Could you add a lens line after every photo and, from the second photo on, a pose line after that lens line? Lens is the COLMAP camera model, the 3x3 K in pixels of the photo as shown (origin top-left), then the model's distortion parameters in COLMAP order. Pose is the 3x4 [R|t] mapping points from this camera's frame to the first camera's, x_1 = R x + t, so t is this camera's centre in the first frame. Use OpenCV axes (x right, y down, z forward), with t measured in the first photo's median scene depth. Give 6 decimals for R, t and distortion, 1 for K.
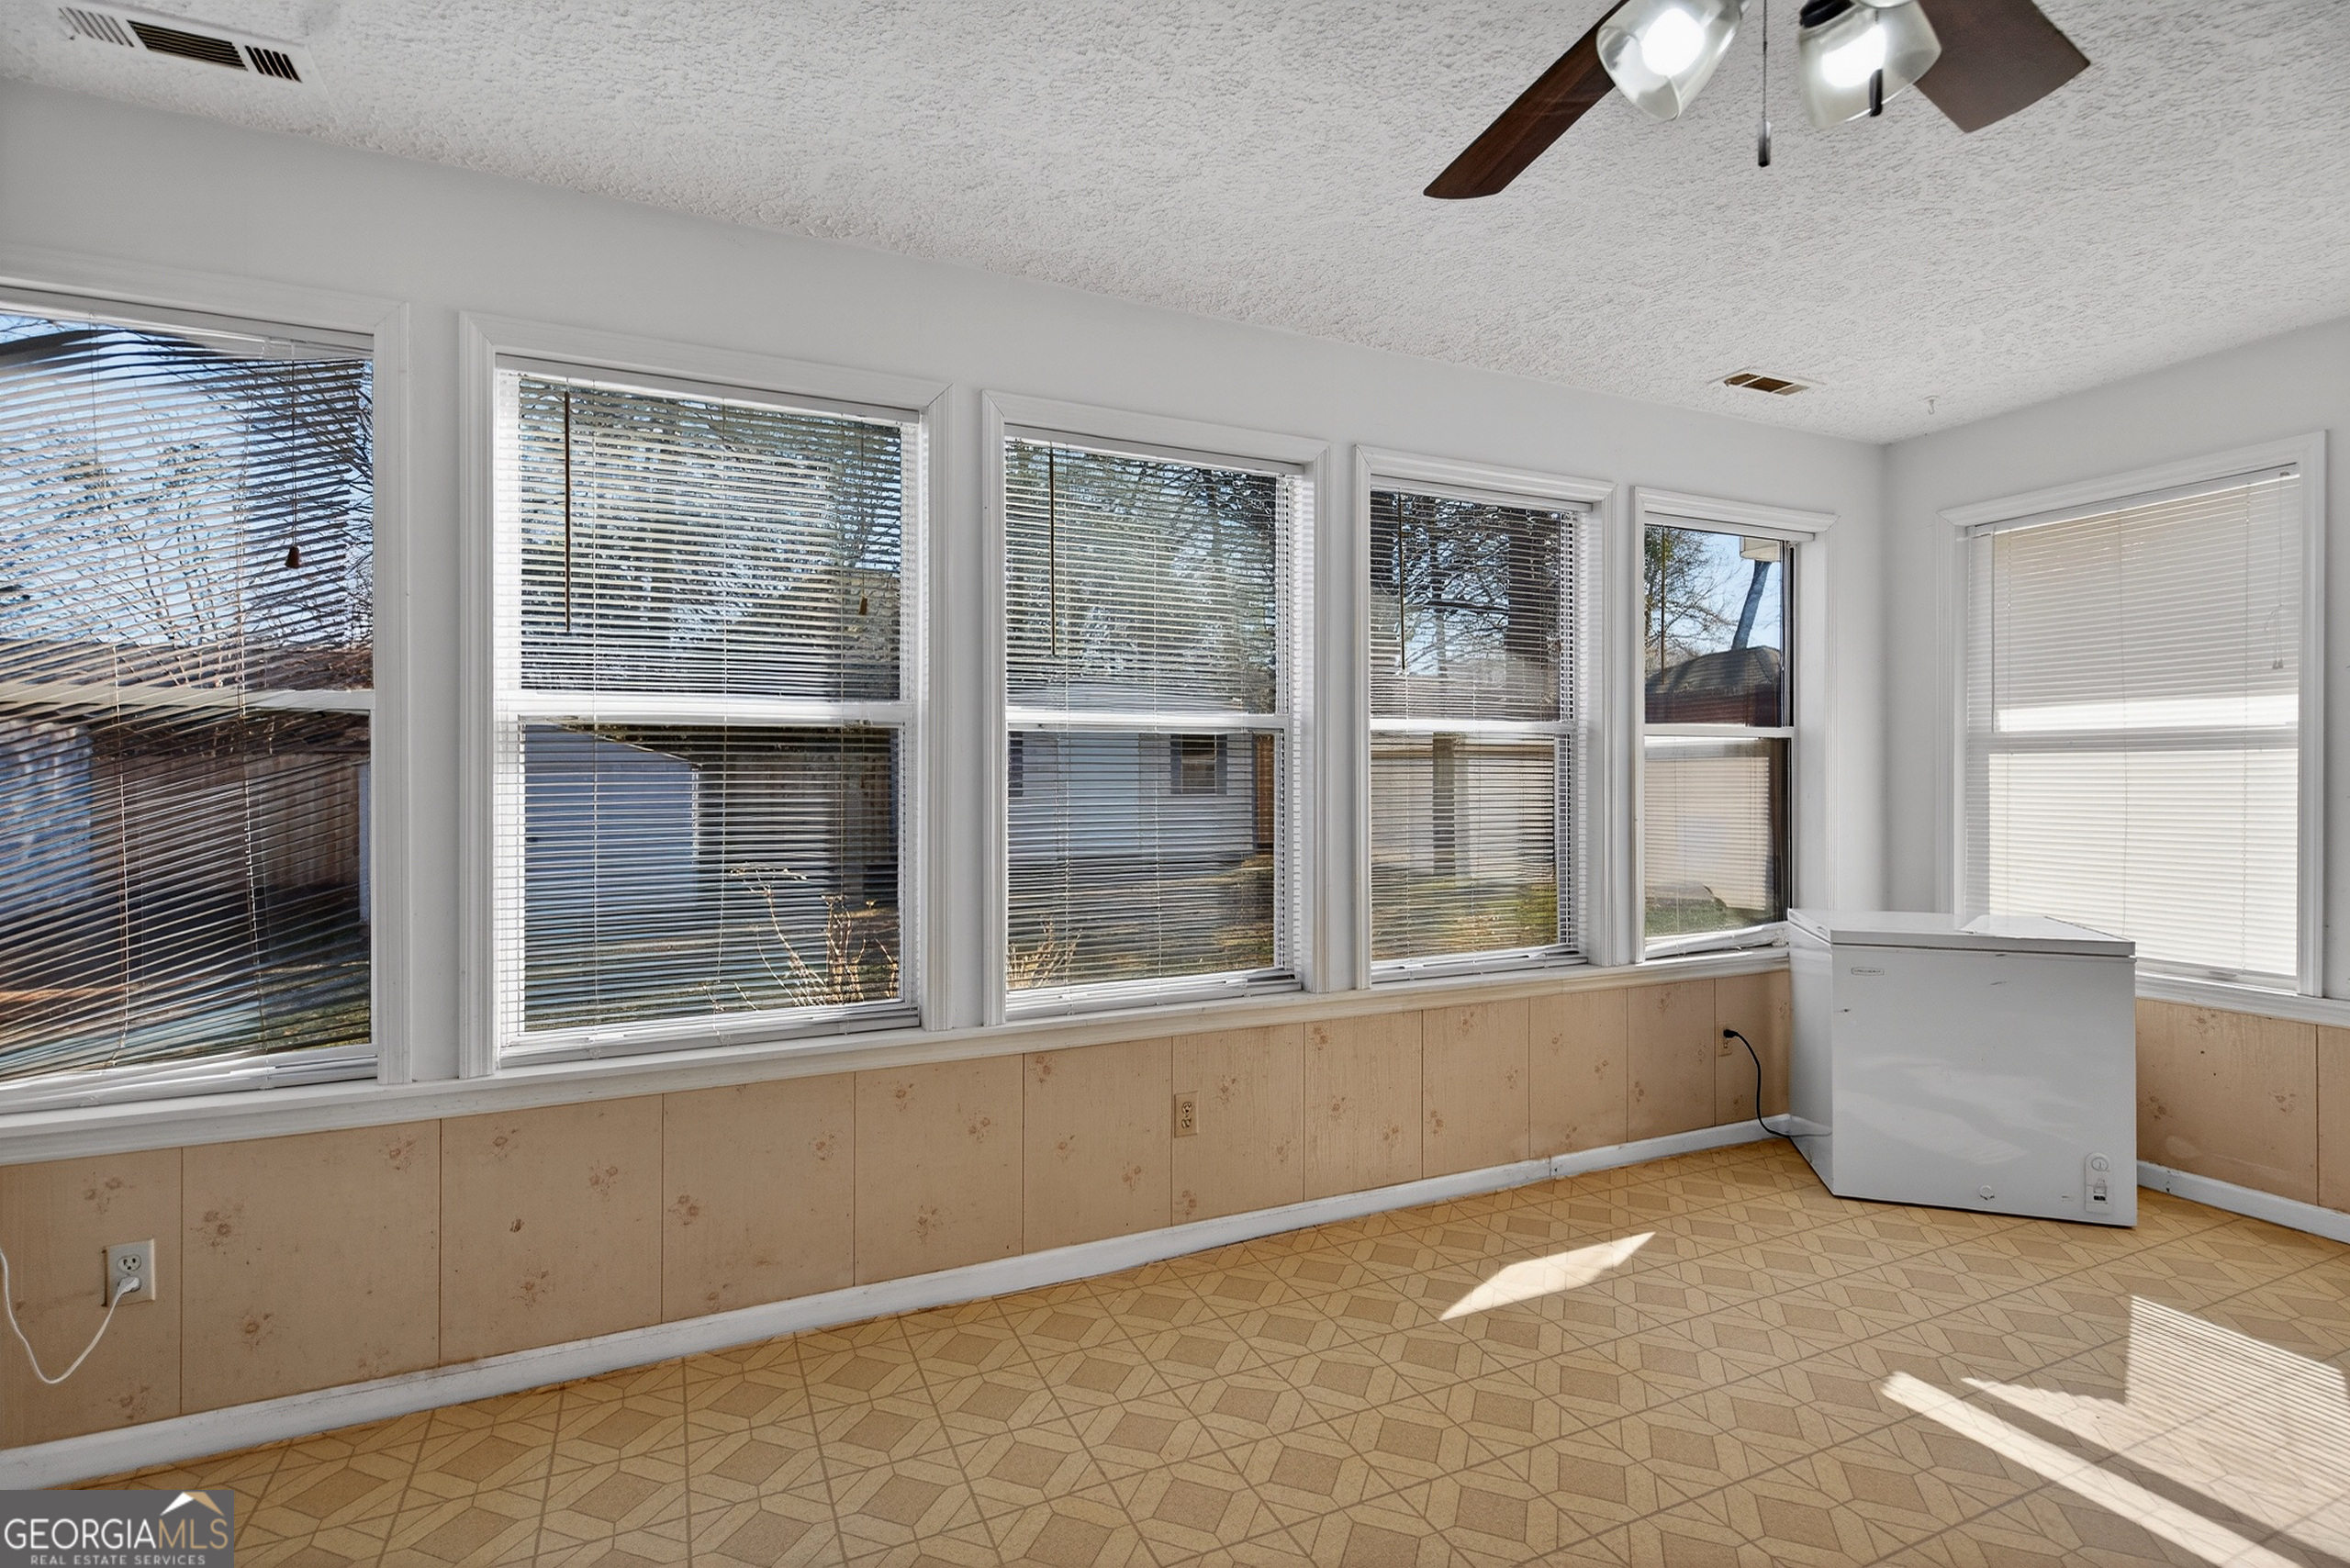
lens RADIAL K [[1097.2, 0, 1171.5], [0, 1097.2, 773.2], [0, 0, 1]] dist [0.001608, 0.000176]
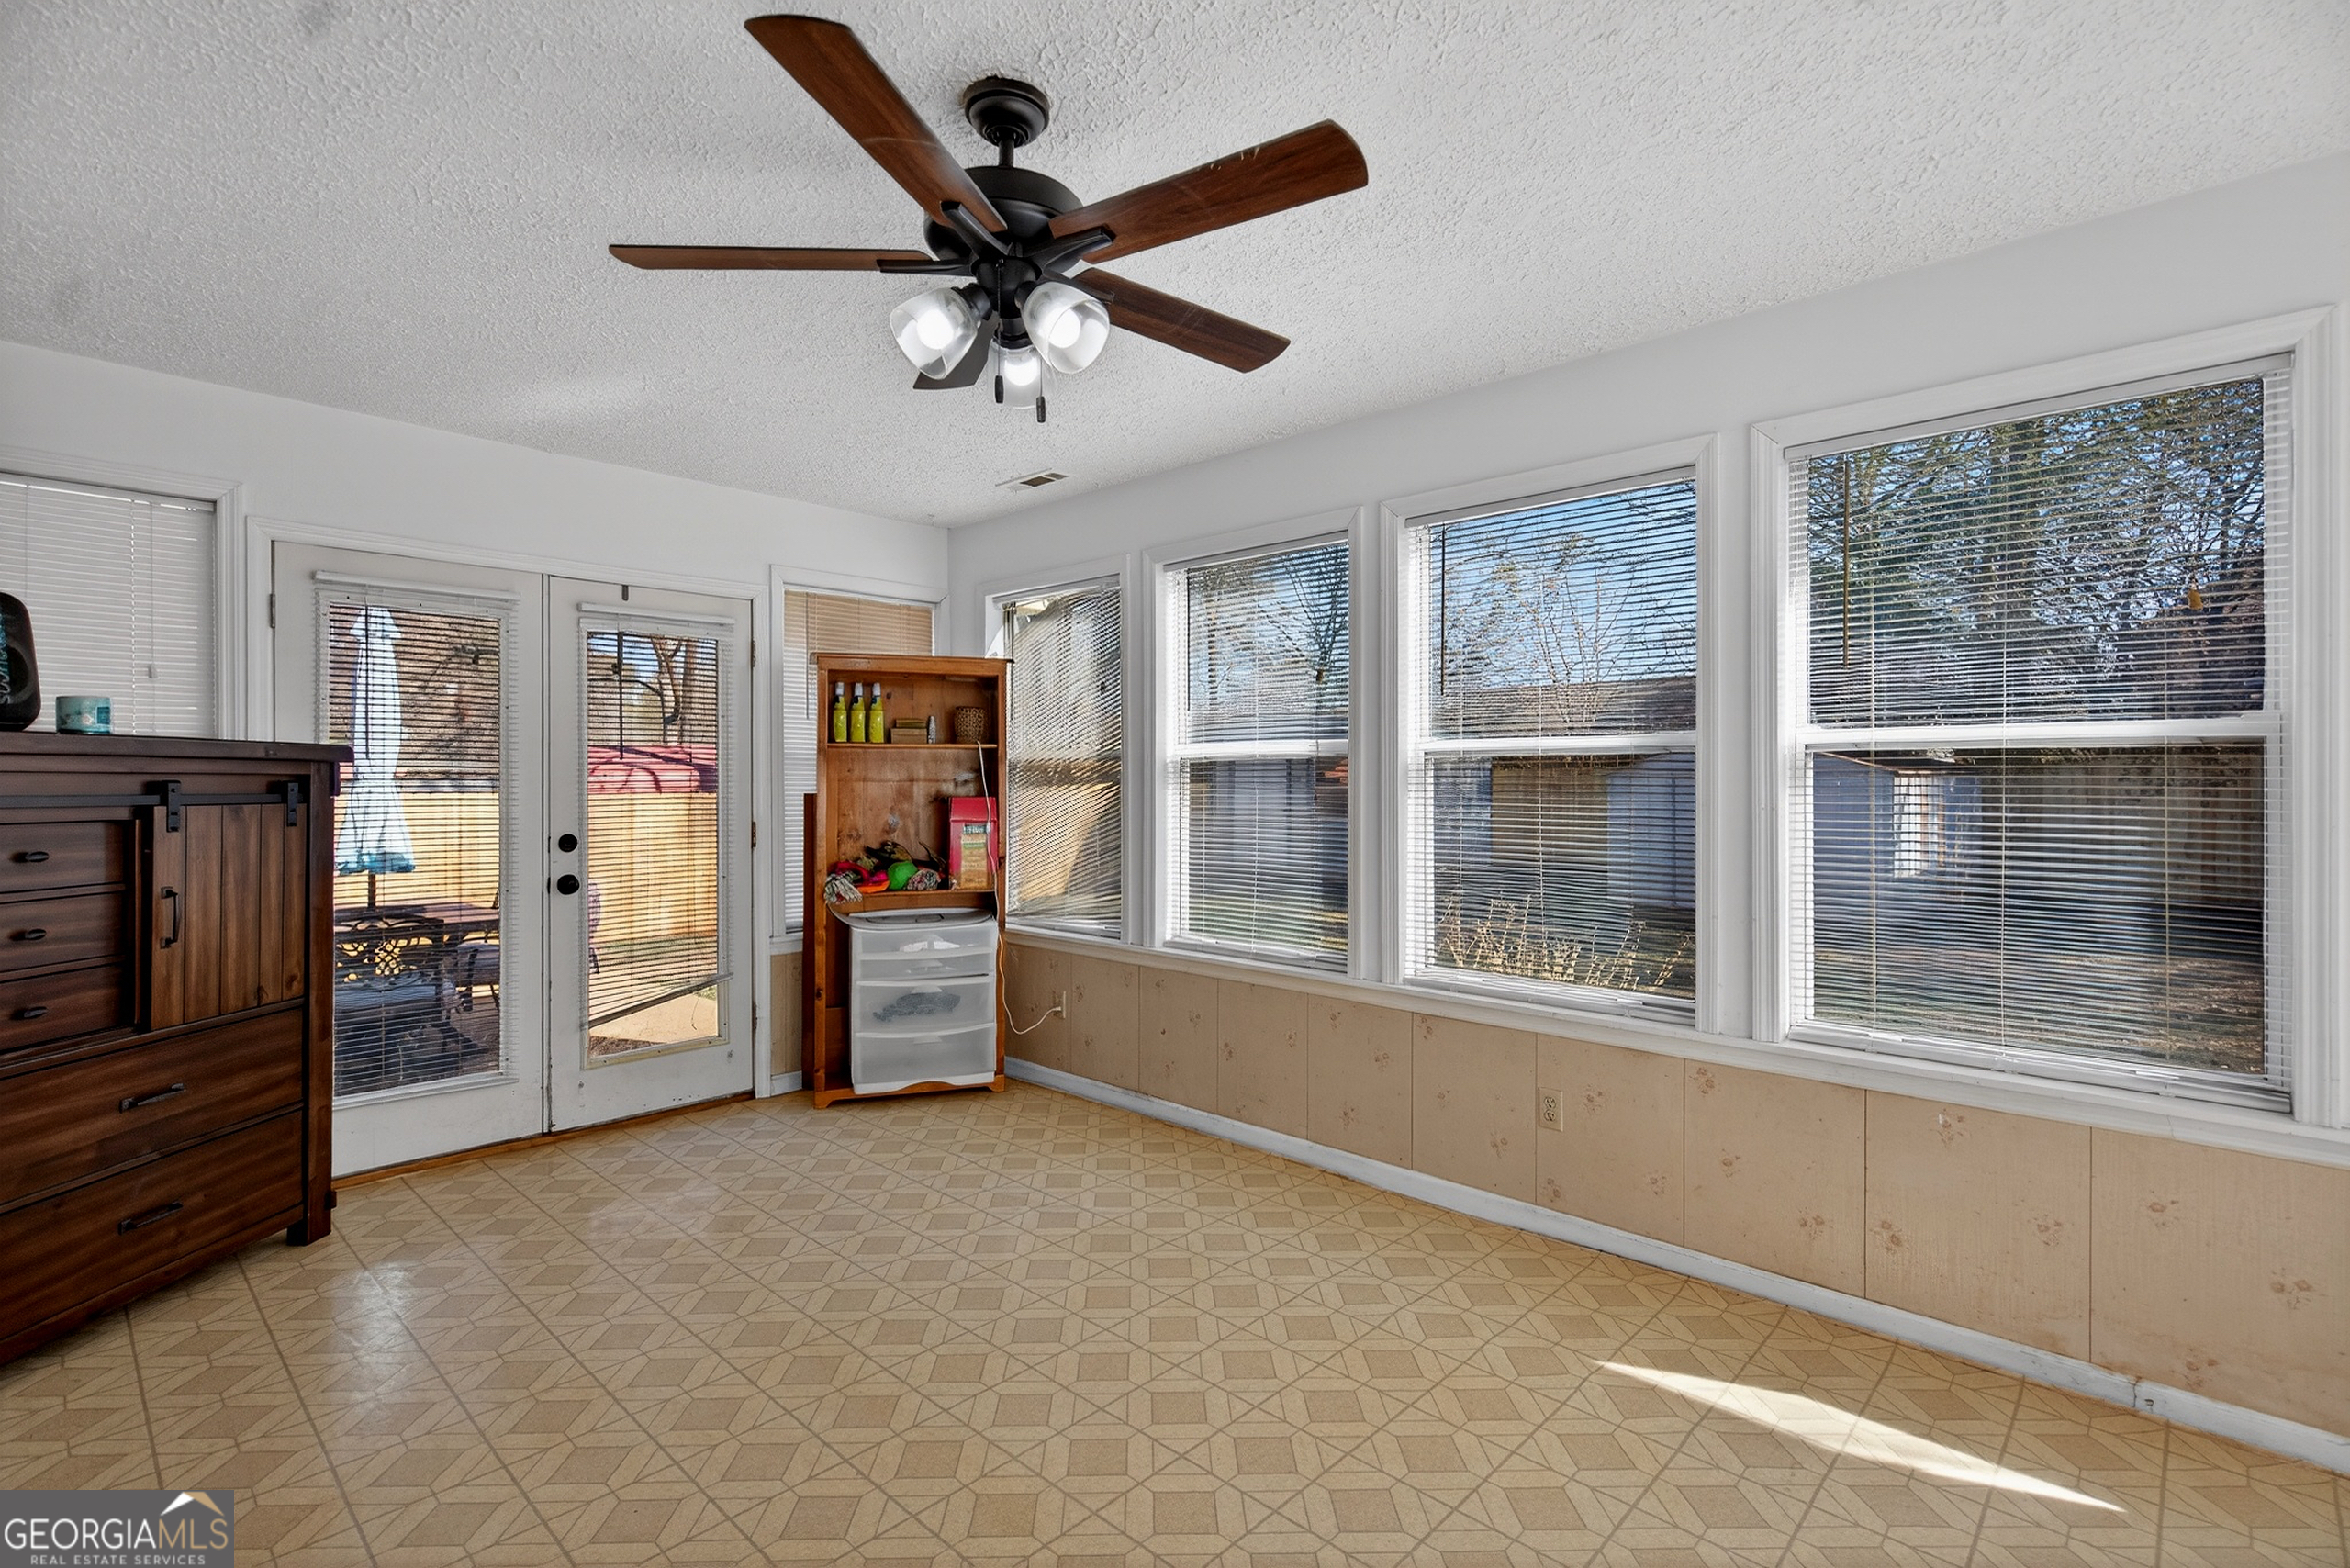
lens RADIAL K [[1081.8, 0, 1205.7], [0, 1081.8, 776.1], [0, 0, 1]] dist [-0.003301, -0.000807]
pose [[0.398026, -0.004103, -0.917365, 0.923552], [-0.015046, 0.999826, -0.011001, -0.002796], [0.917251, 0.018181, 0.397895, 0.269167]]
